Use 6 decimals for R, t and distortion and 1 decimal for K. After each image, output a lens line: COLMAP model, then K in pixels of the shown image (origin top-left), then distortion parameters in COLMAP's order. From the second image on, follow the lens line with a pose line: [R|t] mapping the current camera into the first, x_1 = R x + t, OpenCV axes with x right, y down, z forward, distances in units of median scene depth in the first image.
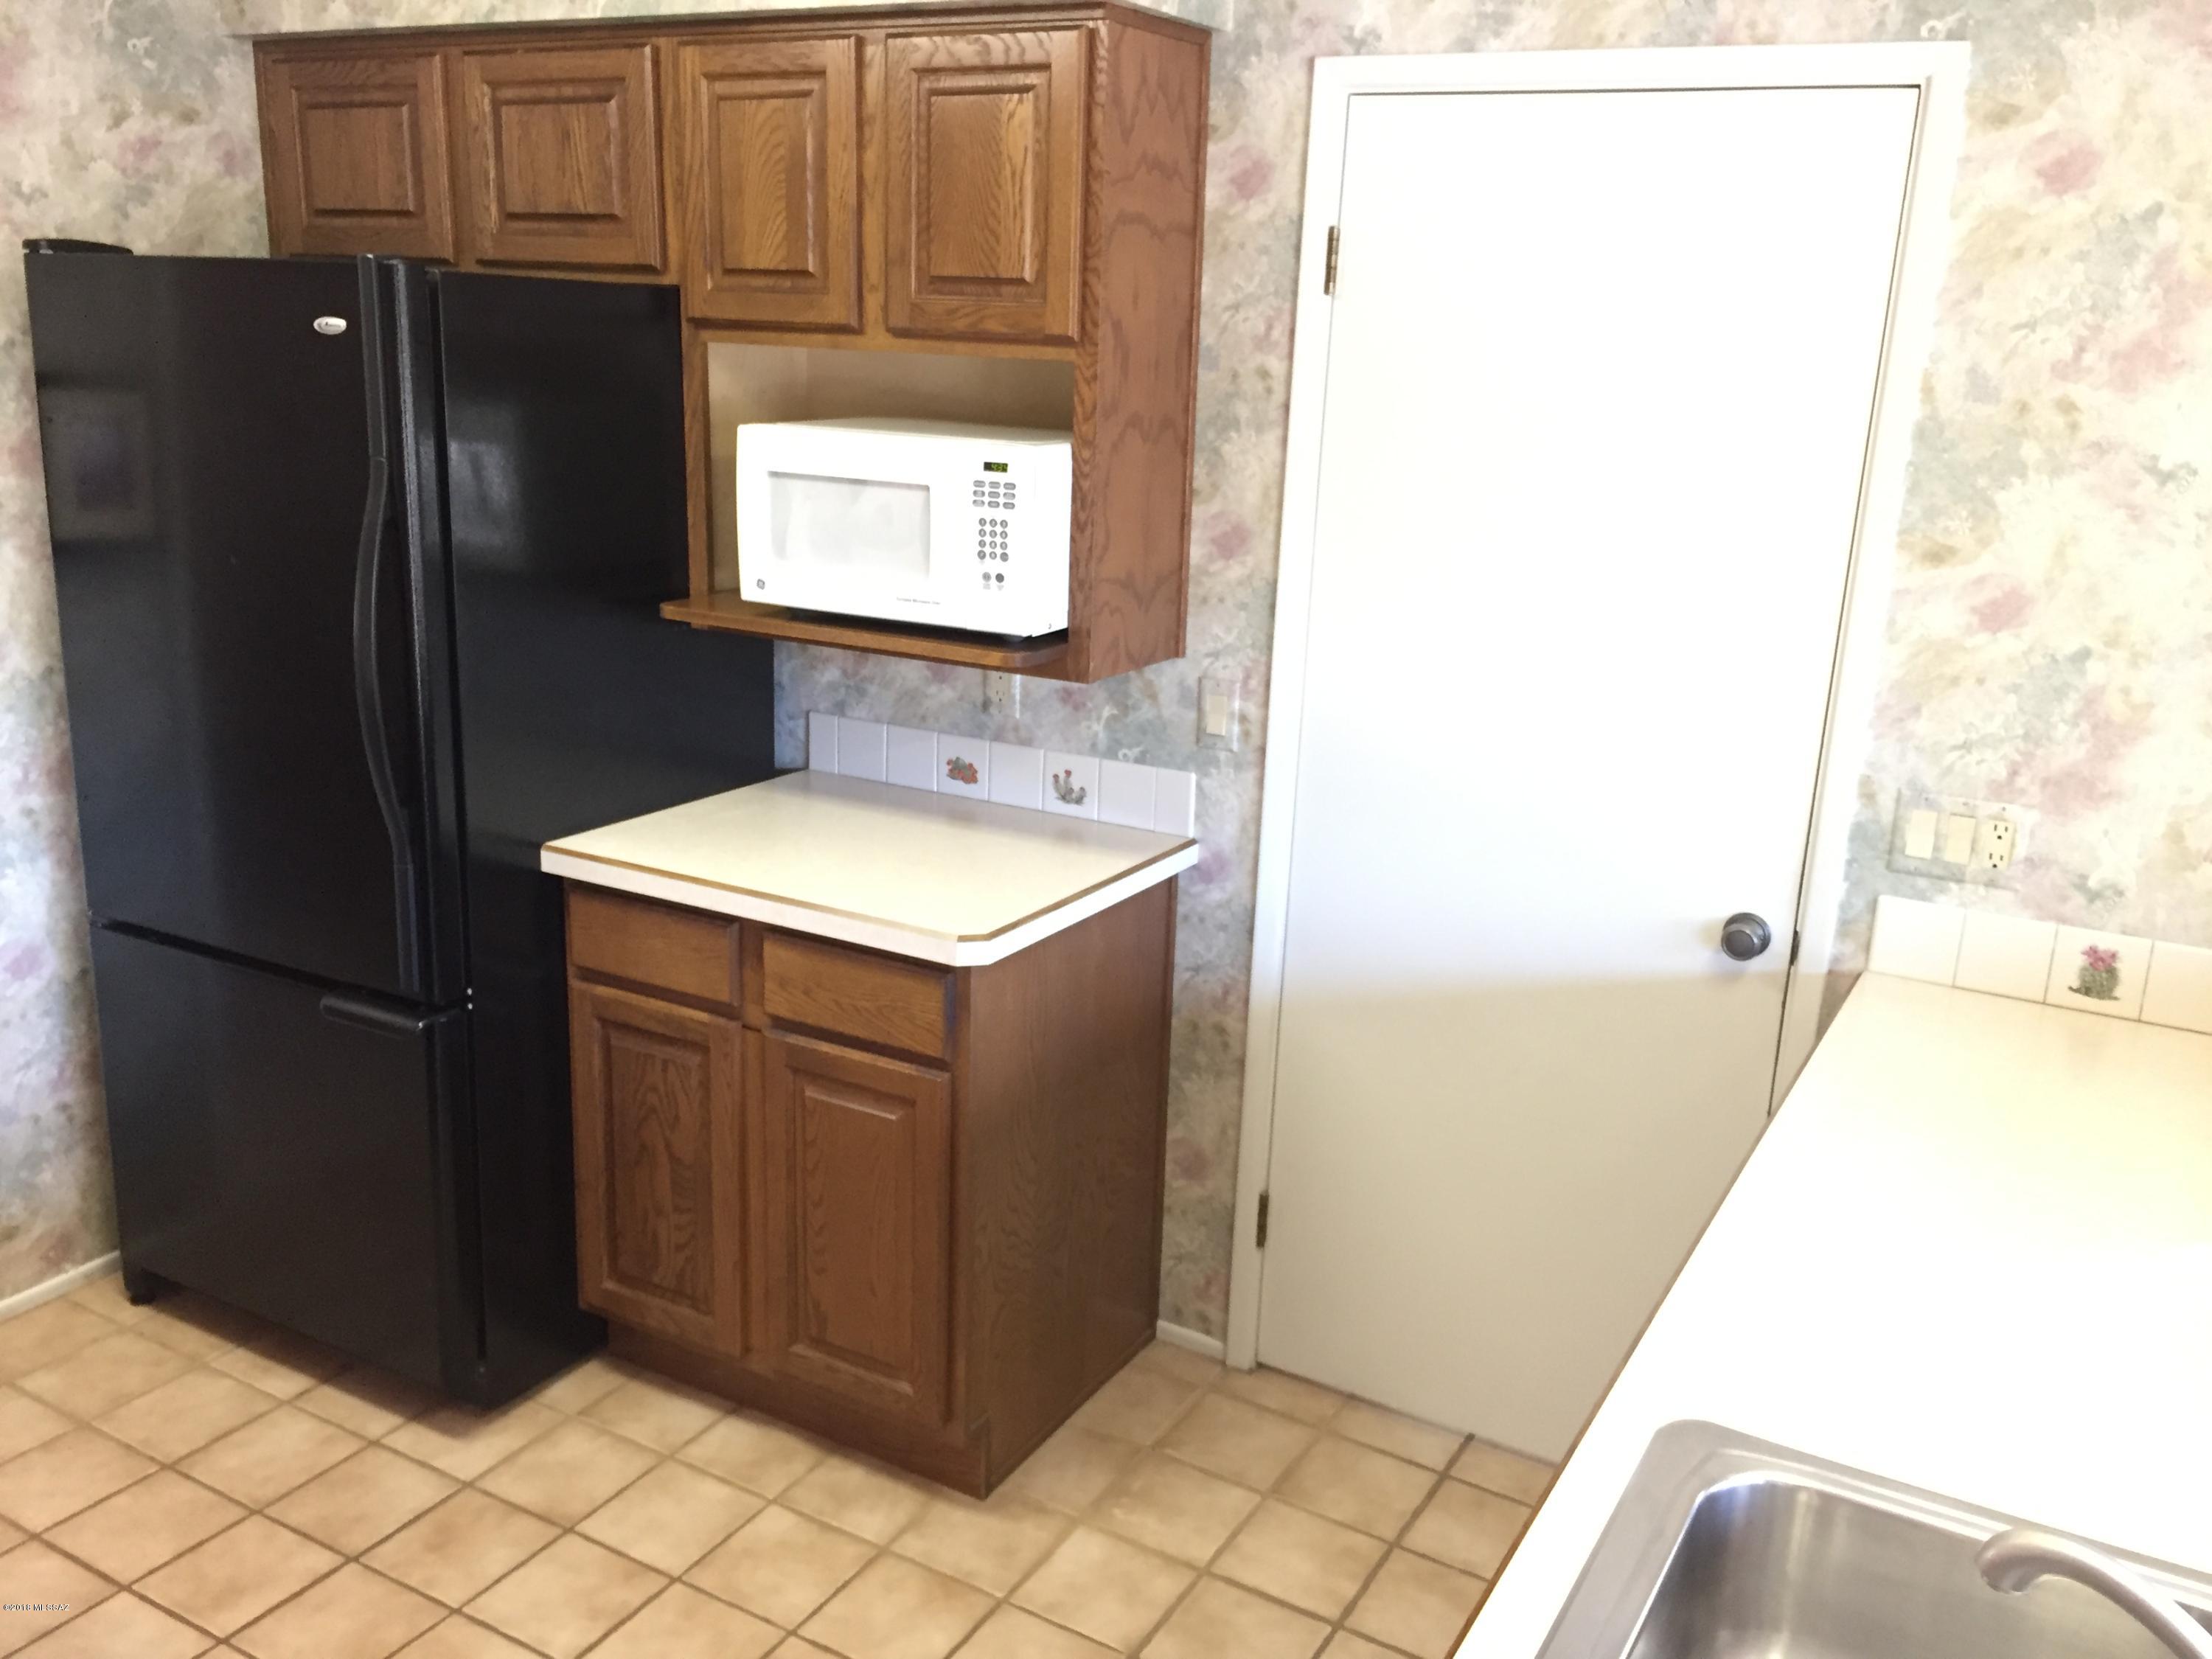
lens RADIAL K [[1887.0, 0, 1098.1], [0, 1887.0, 820.0], [0, 0, 1]] dist [0.052609, -0.034840]
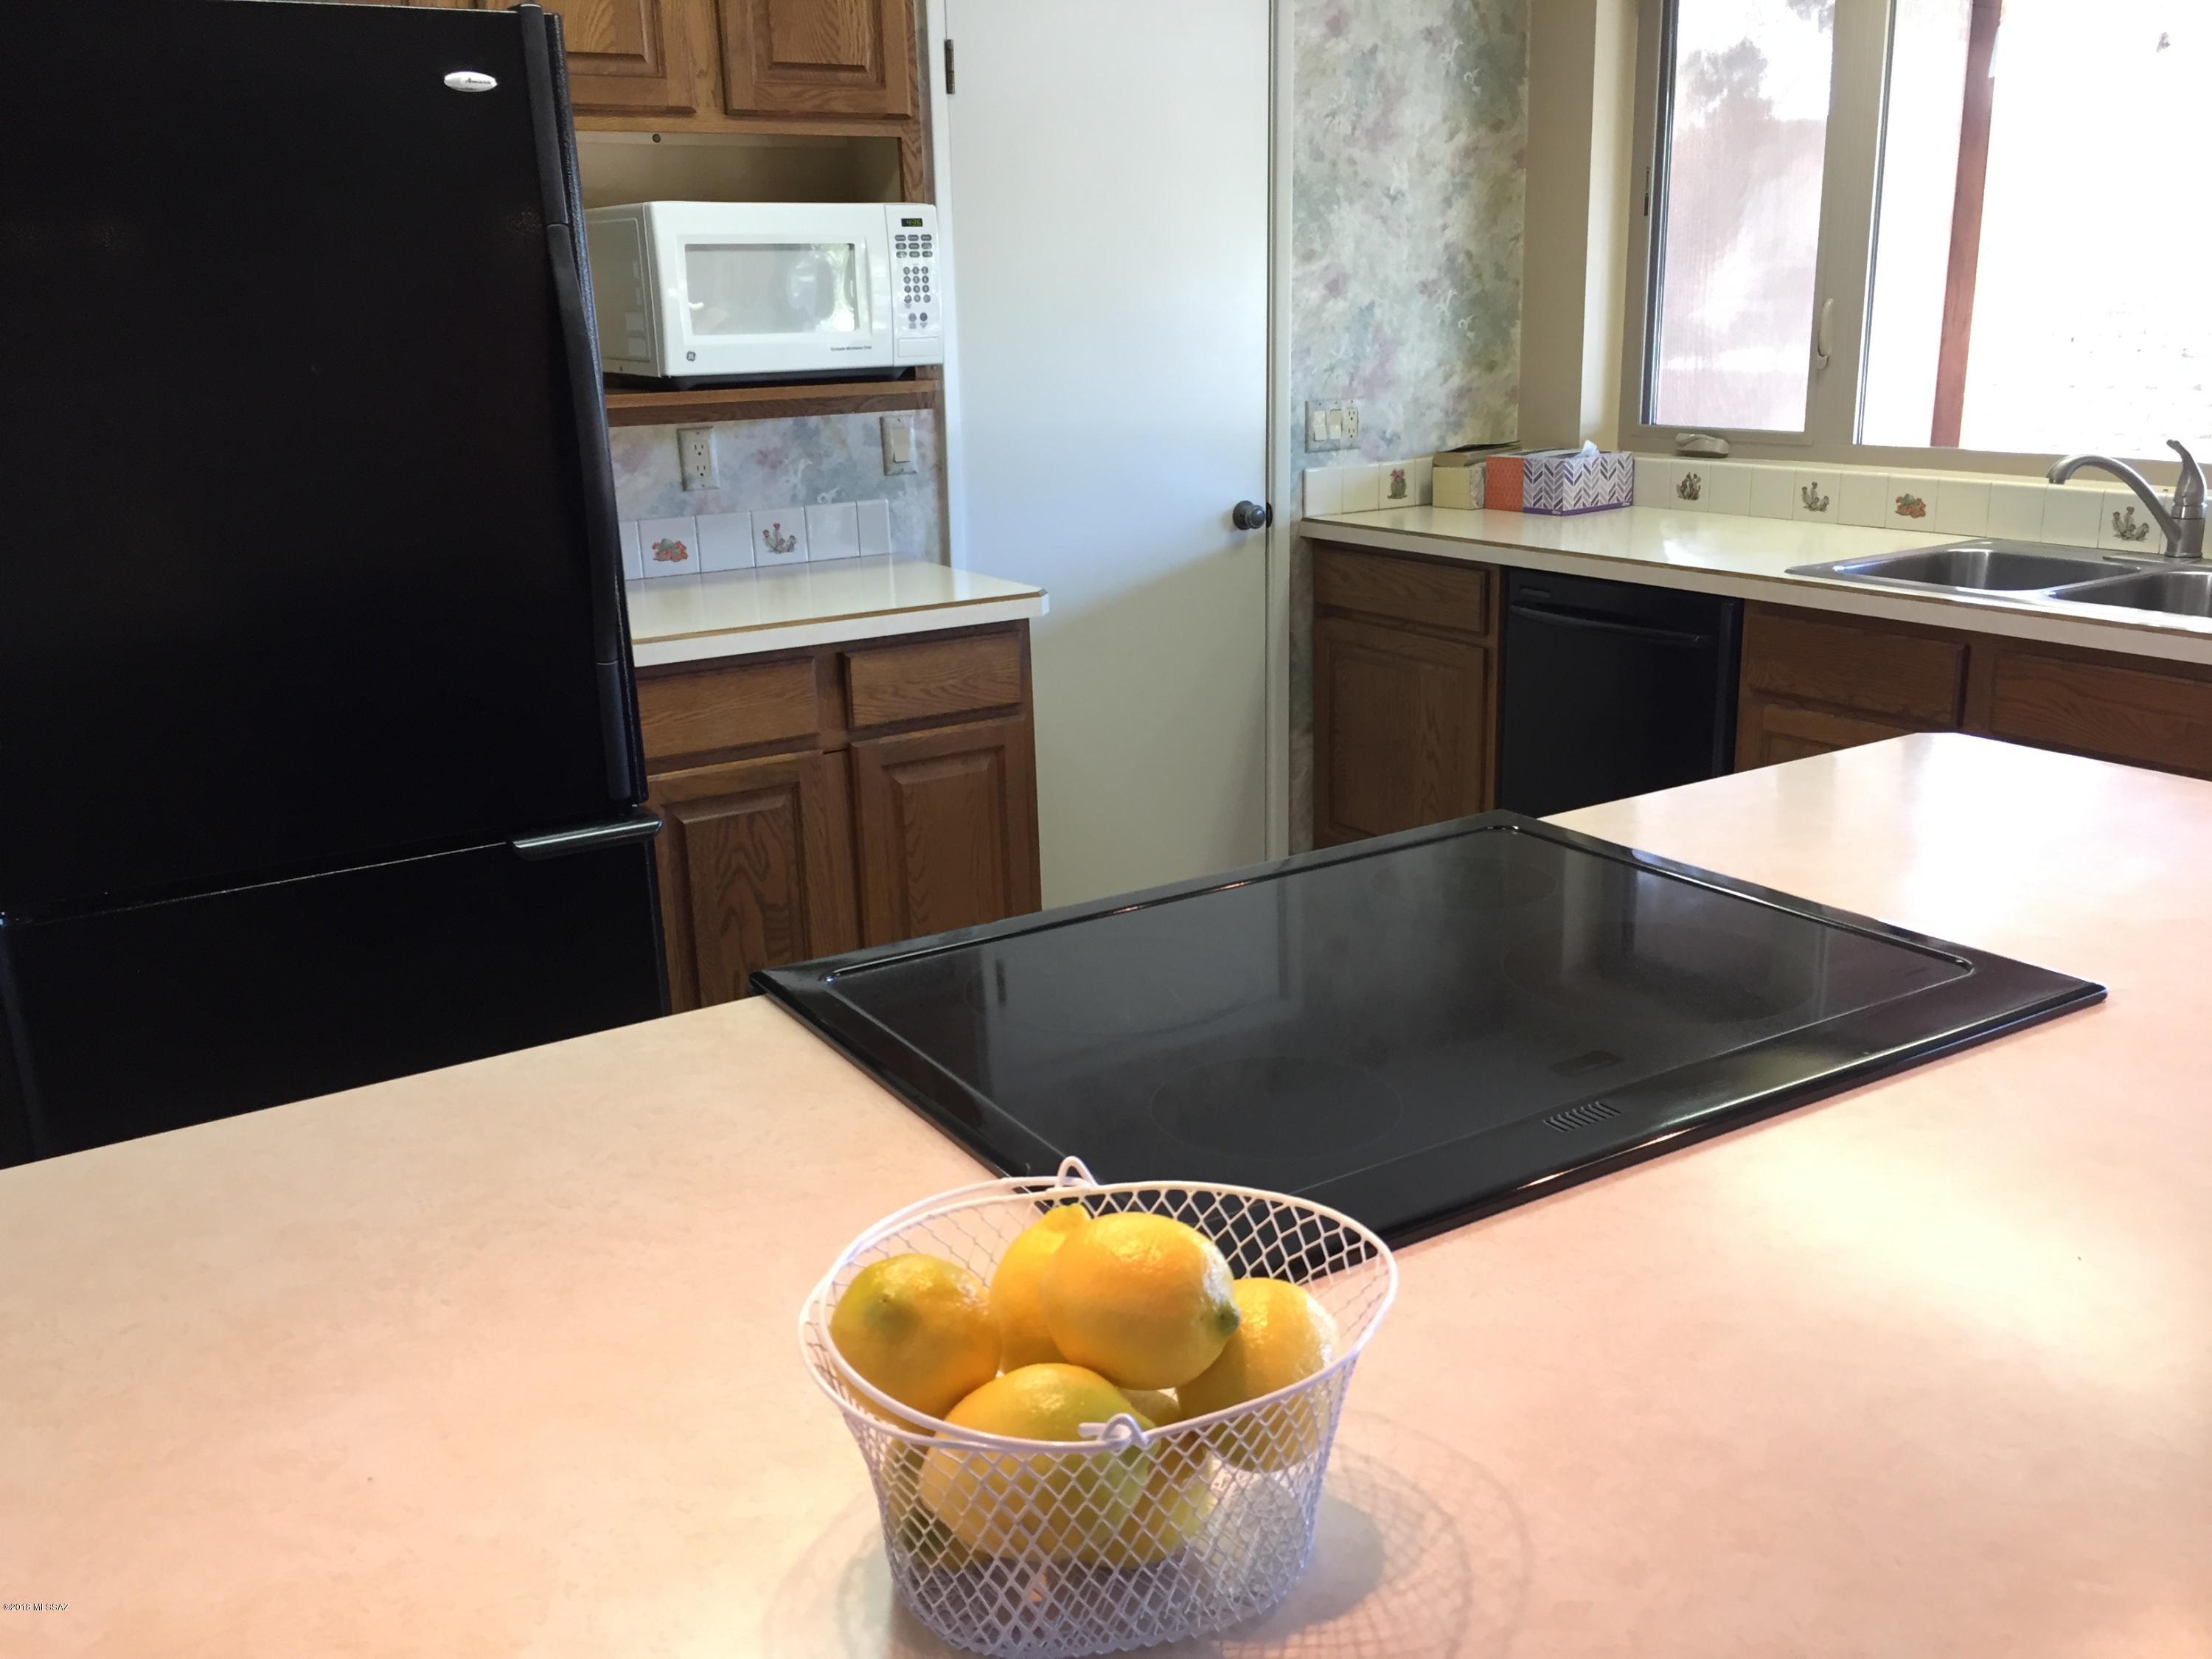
lens RADIAL K [[1887.0, 0, 1094.2], [0, 1887.0, 840.0], [0, 0, 1]] dist [0.052609, -0.034840]
pose [[0.481283, -0.289637, 0.827332, -1.105621], [0.267874, 0.947279, 0.175799, 0.006242], [-0.834632, 0.137012, 0.533495, 0.300457]]
